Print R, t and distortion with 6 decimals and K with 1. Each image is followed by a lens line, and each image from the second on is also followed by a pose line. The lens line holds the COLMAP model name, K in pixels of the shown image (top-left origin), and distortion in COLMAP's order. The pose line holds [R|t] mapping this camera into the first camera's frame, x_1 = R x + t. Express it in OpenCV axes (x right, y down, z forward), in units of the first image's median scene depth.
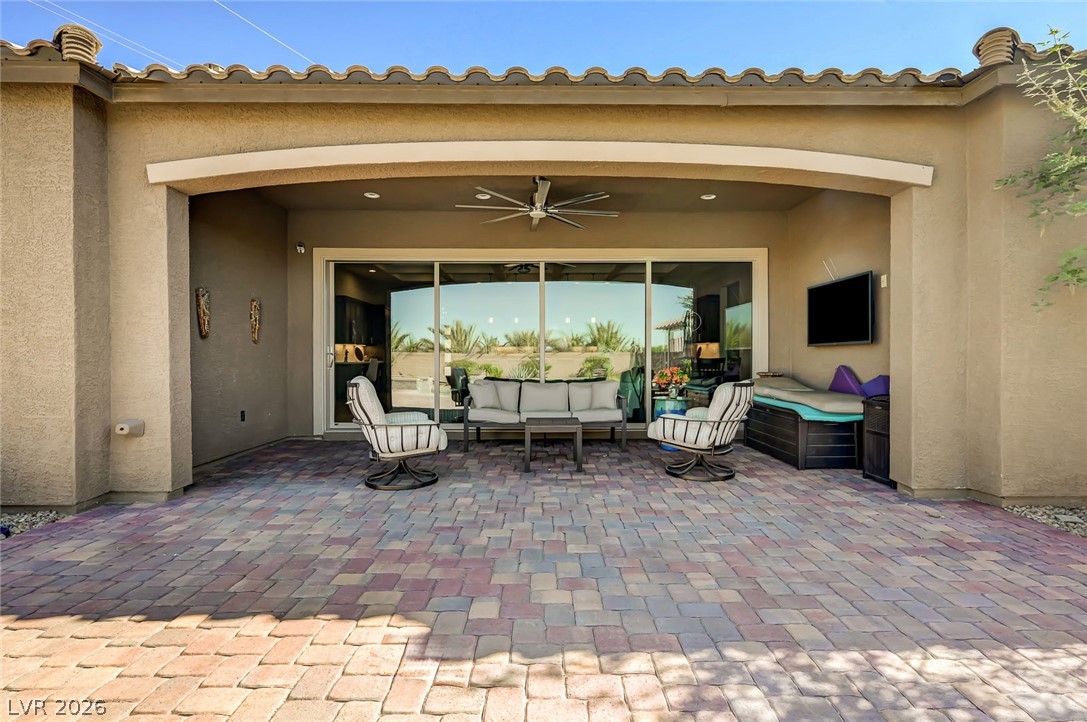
lens RADIAL K [[532.1, 0, 549.2], [0, 532.1, 359.0], [0, 0, 1]] dist [-0.000174, -0.000486]
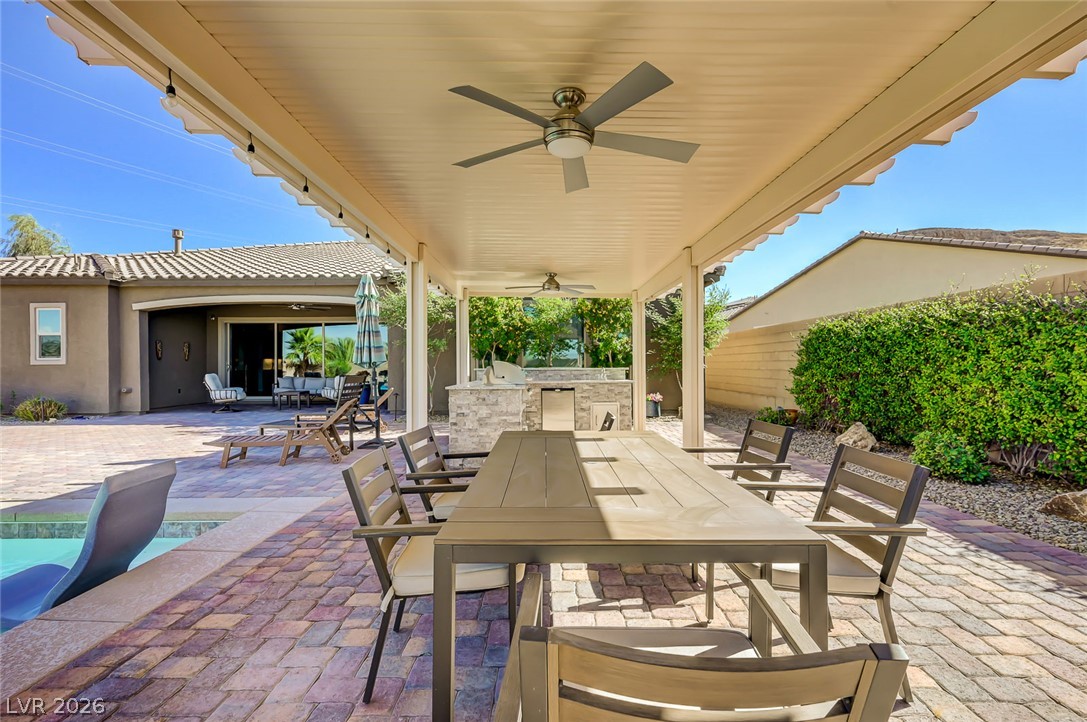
lens RADIAL K [[487.4, 0, 546.5], [0, 487.4, 364.5], [0, 0, 1]] dist [0.000685, 0.000180]
pose [[0.999955, -0.004917, -0.008173, 1.274177], [0.004861, 0.999965, -0.006833, 0.009089], [0.008206, 0.006793, 0.999943, -1.379873]]
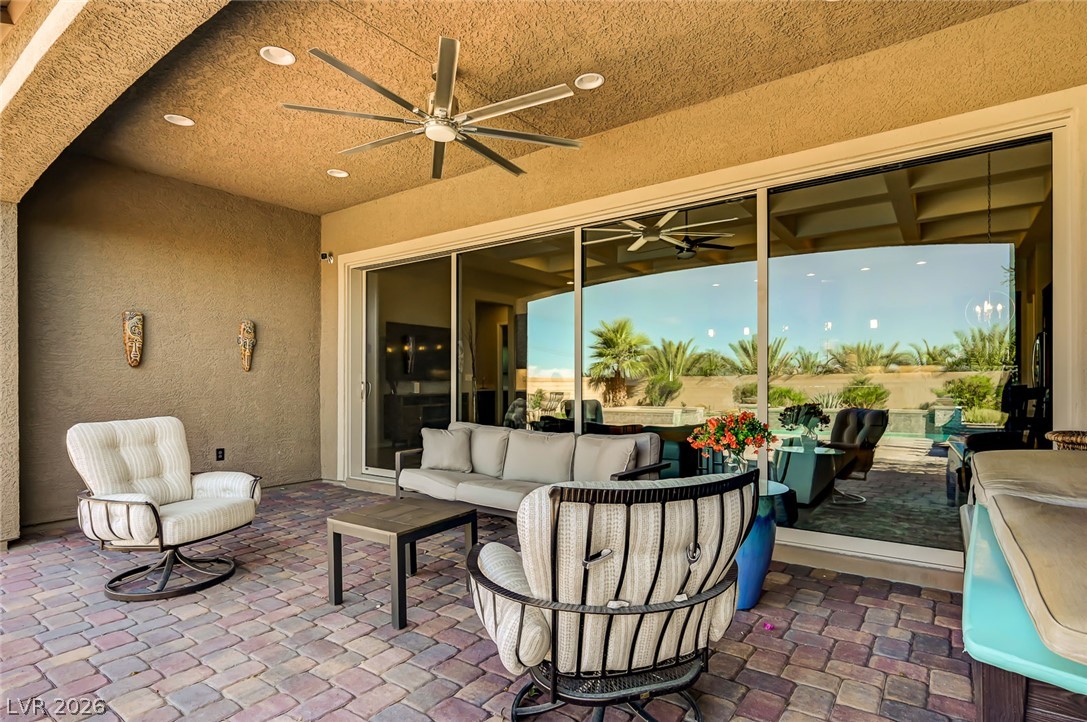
lens RADIAL K [[556.7, 0, 538.4], [0, 556.7, 379.8], [0, 0, 1]] dist [-0.003414, -0.000492]
pose [[0.802087, -0.004829, -0.597187, 0.451445], [0.002872, 0.999987, -0.004229, -0.012362], [0.597200, 0.001677, 0.802091, 0.658320]]
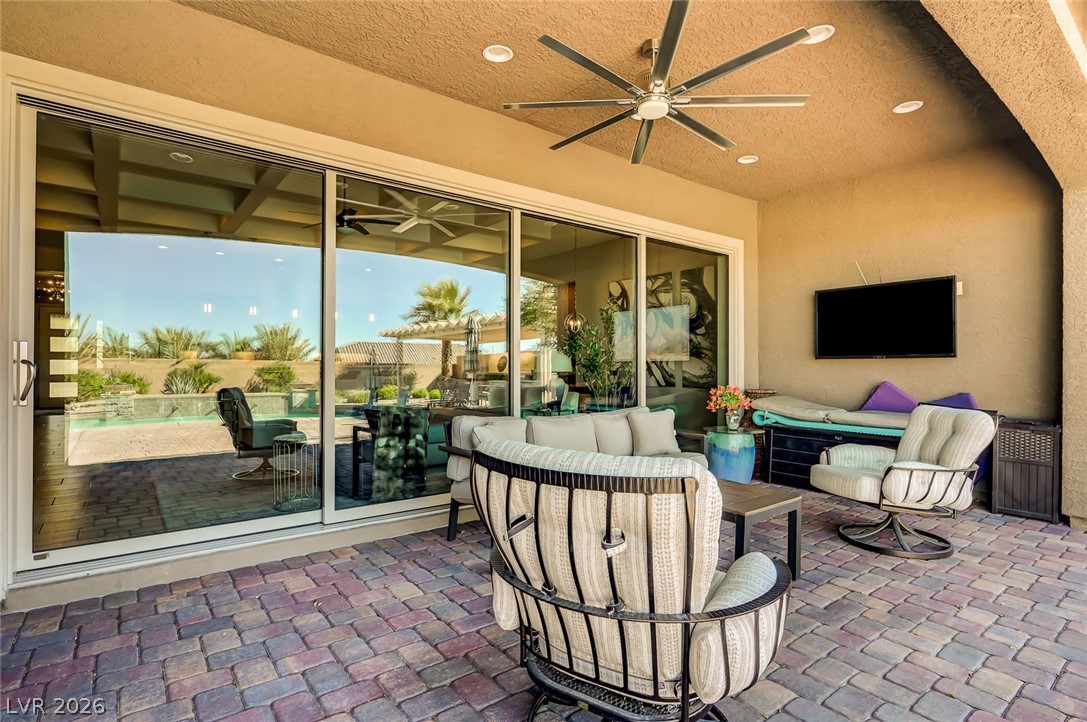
lens RADIAL K [[544.4, 0, 543.5], [0, 544.4, 361.0], [0, 0, 1]] dist [0.001357, 0.000066]
pose [[0.797769, 0.009232, 0.602893, -0.491377], [-0.001660, 0.999913, -0.013115, -0.009102], [-0.602961, 0.009462, 0.797715, 0.688832]]
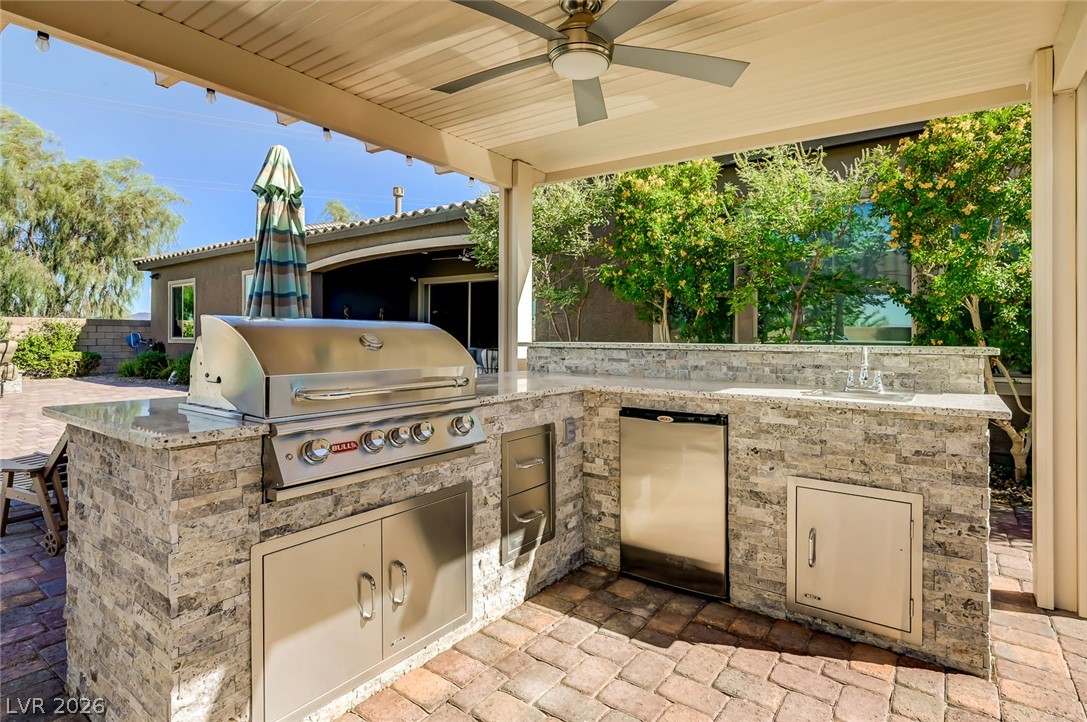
lens RADIAL K [[540.8, 0, 535.7], [0, 540.8, 337.8], [0, 0, 1]] dist [0.002543, 0.000297]
pose [[0.791677, 0.005791, -0.610912, 1.492757], [-0.007617, 0.999971, -0.000391, 0.004496], [0.610892, 0.004963, 0.791698, -0.410241]]
